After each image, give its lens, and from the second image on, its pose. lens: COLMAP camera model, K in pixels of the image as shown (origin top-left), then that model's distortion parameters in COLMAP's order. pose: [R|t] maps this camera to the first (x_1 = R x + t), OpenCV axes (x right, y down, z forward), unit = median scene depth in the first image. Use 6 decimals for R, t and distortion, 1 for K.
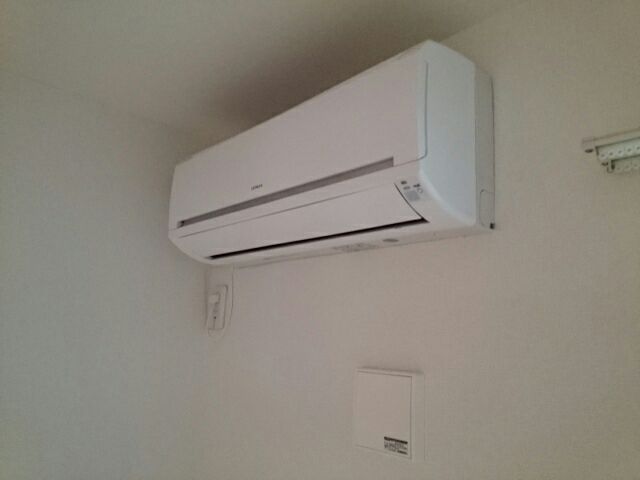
lens RADIAL K [[495.9, 0, 320.0], [0, 495.9, 240.0], [0, 0, 1]] dist [0.001759, 0.000628]
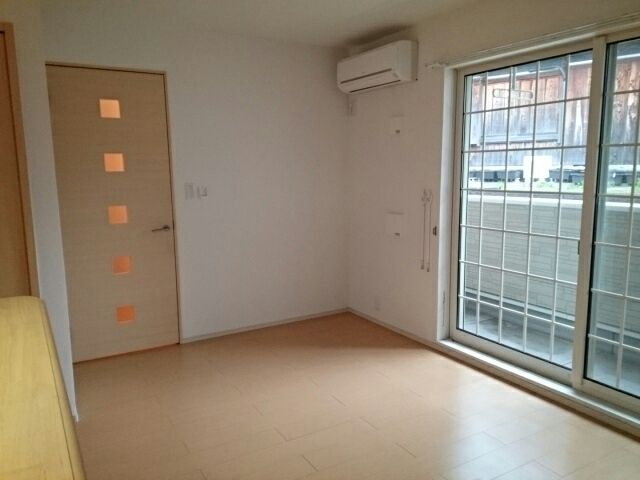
lens RADIAL K [[495.9, 0, 320.0], [0, 495.9, 240.0], [0, 0, 1]] dist [0.001759, 0.000628]
pose [[0.978255, -0.022859, -0.206144, 0.307023], [0.092073, 0.938468, 0.332866, -0.194359], [0.185851, -0.344608, 0.920166, -3.029099]]
